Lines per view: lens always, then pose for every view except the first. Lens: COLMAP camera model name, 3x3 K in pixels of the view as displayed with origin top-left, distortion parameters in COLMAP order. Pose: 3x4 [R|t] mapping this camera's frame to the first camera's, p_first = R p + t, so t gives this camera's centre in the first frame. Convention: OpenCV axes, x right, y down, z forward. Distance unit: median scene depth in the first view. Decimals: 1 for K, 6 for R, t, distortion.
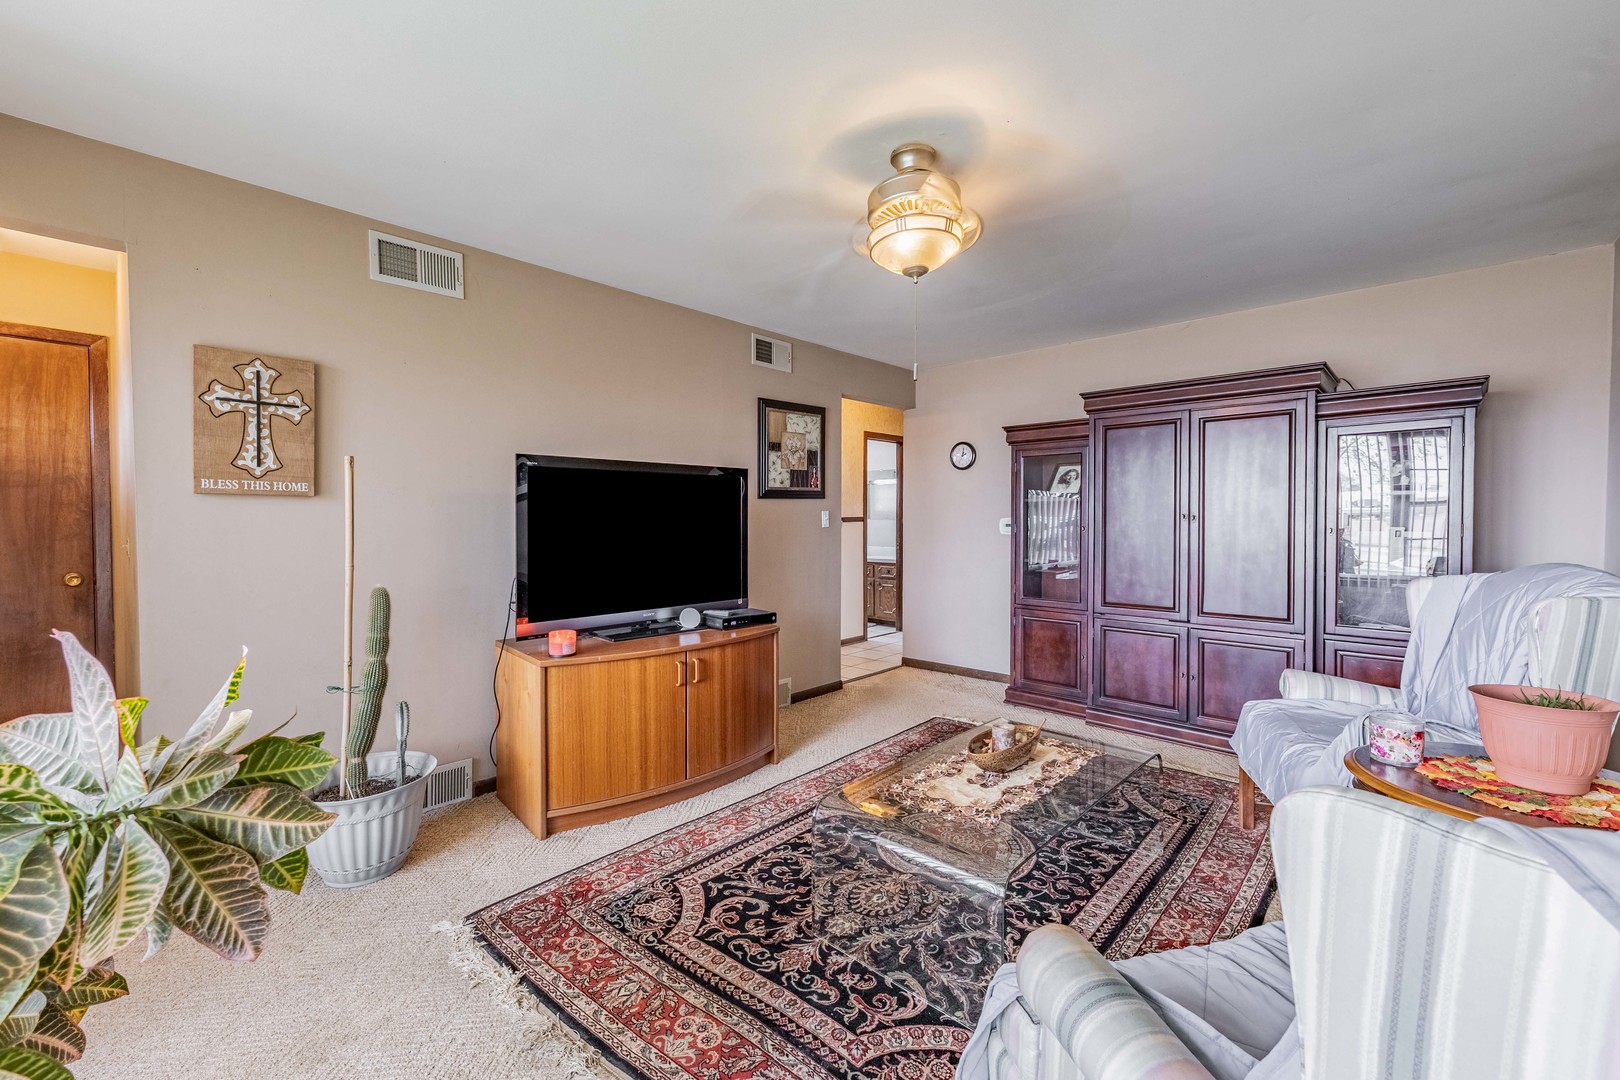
lens RADIAL K [[679.7, 0, 805.9], [0, 679.7, 545.2], [0, 0, 1]] dist [0.010156, 0.000691]
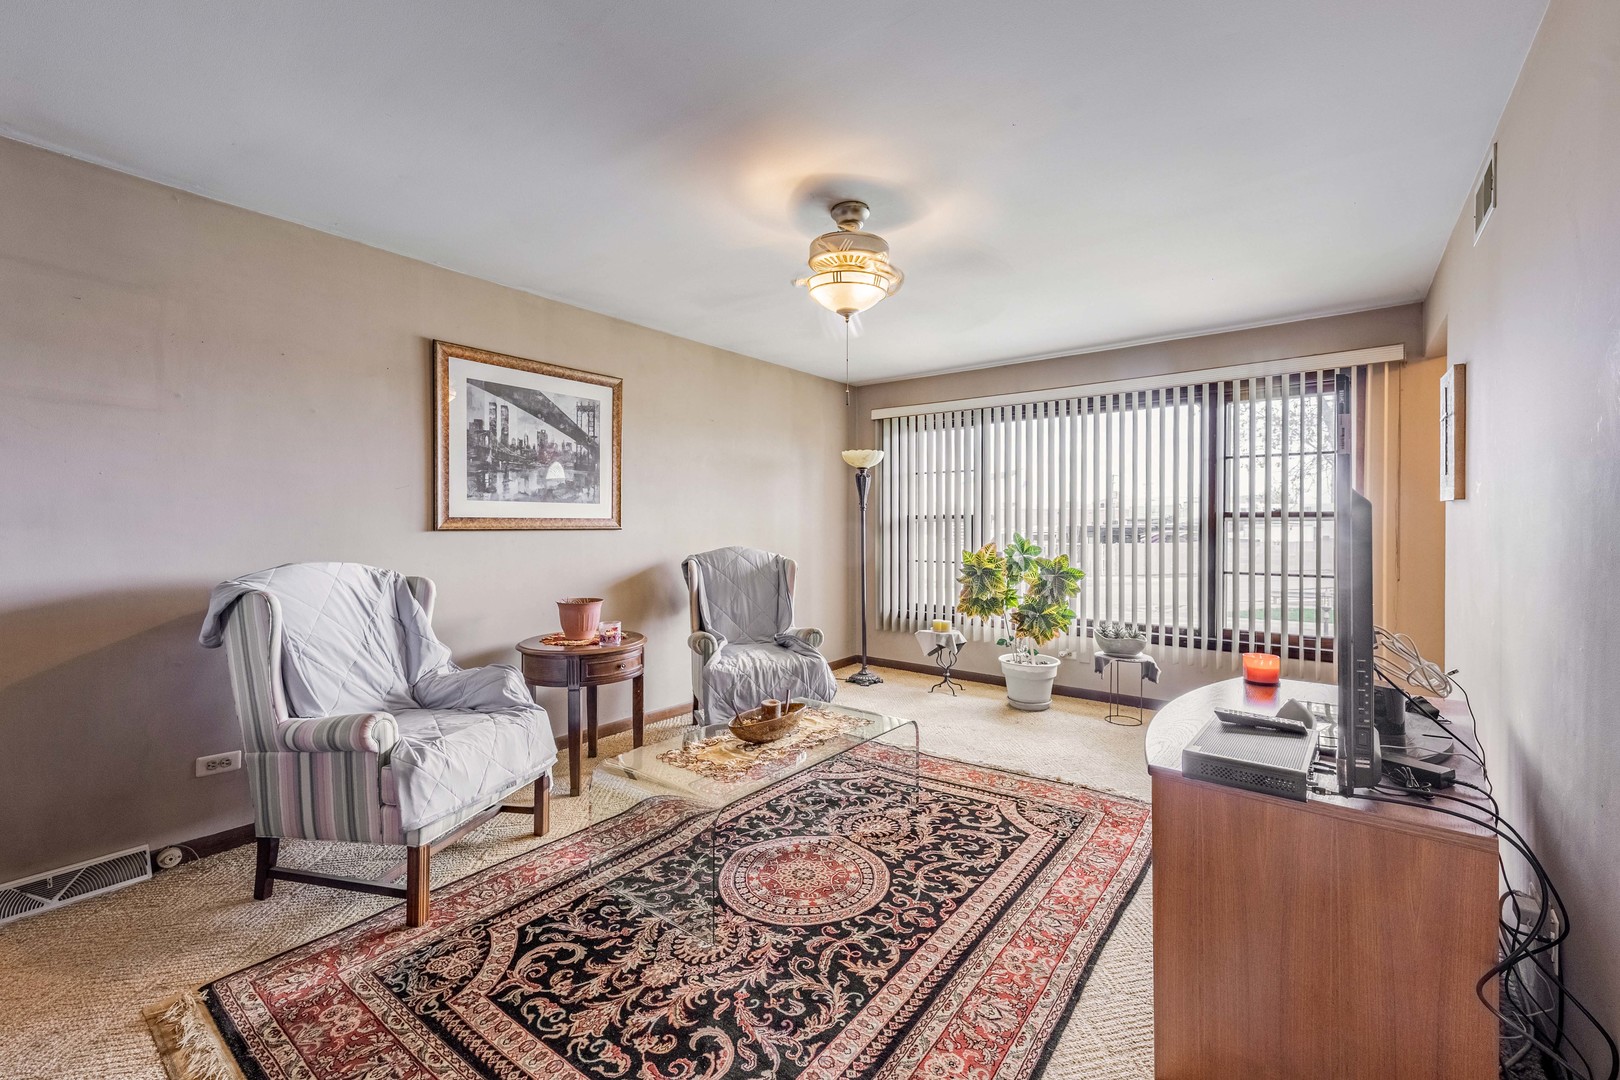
lens RADIAL K [[668.9, 0, 814.7], [0, 668.9, 515.4], [0, 0, 1]] dist [0.002258, 0.000224]
pose [[-0.994777, 0.004044, -0.101988, 0.326652], [0.002006, 0.999796, 0.020075, -0.068313], [0.102048, 0.019766, -0.994583, 2.103870]]
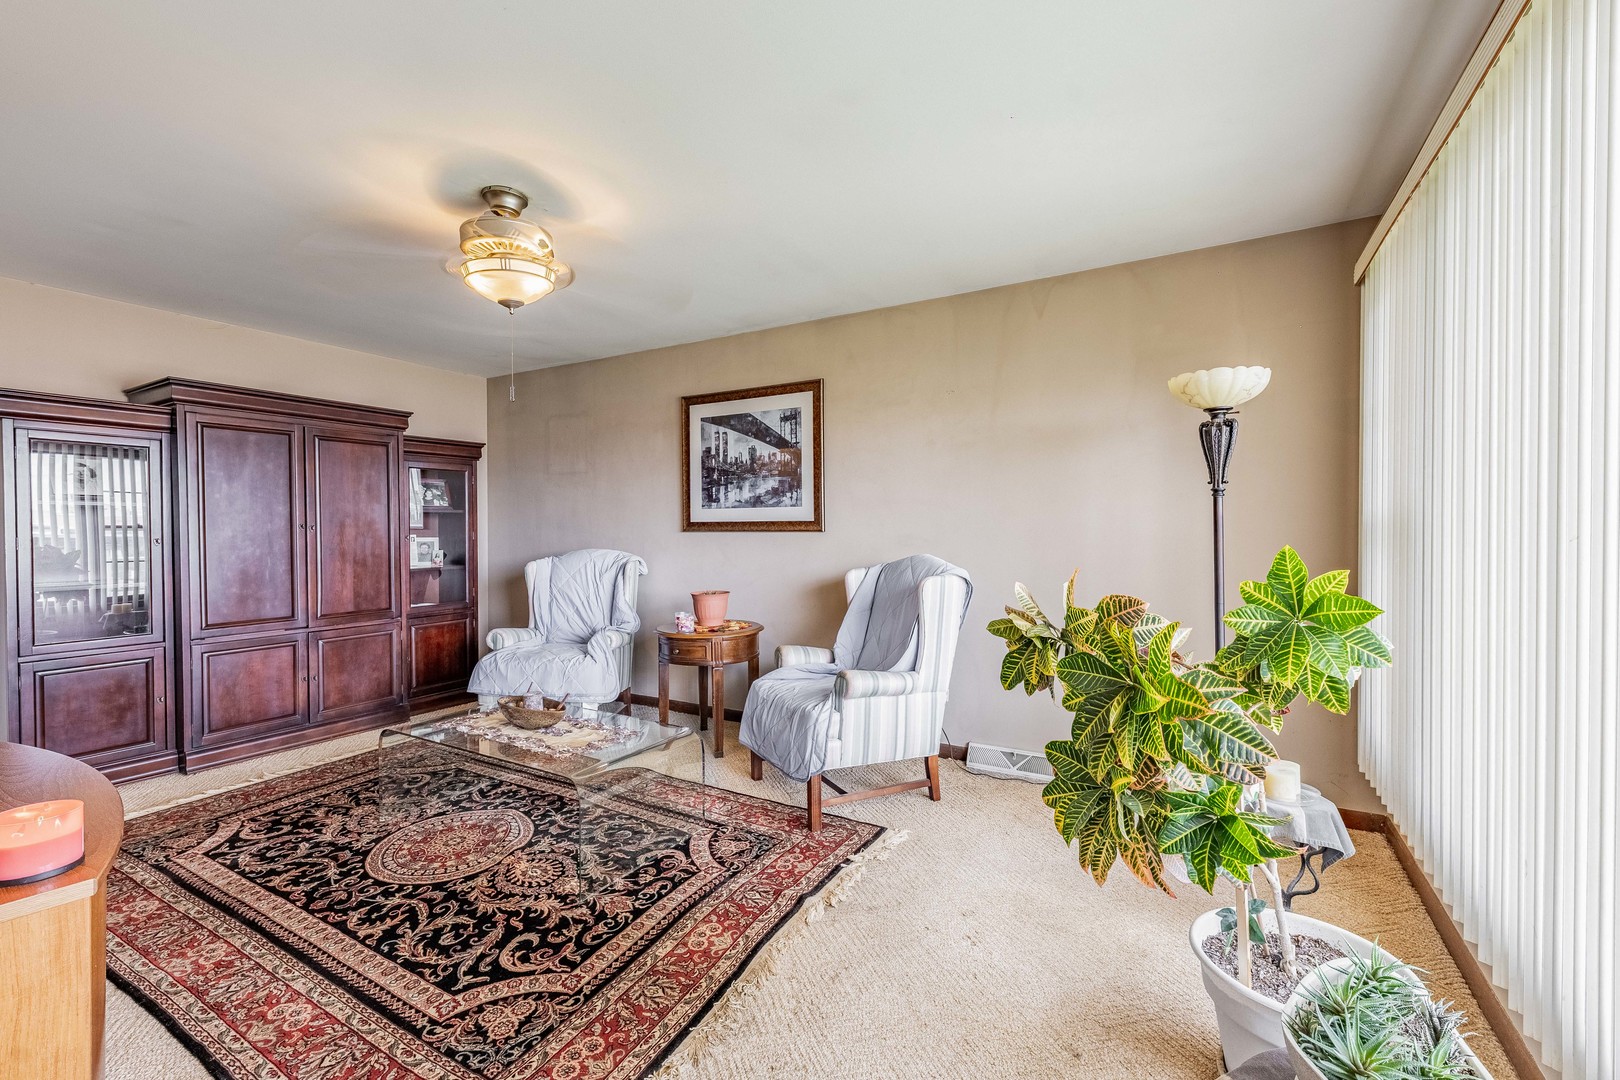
lens RADIAL K [[668.9, 0, 814.7], [0, 668.9, 515.4], [0, 0, 1]] dist [0.002258, 0.000224]
pose [[-0.239100, 0.017021, 0.970846, -1.014248], [0.043189, 0.999043, -0.006879, -0.027288], [-0.970034, 0.040285, -0.239606, 0.770493]]
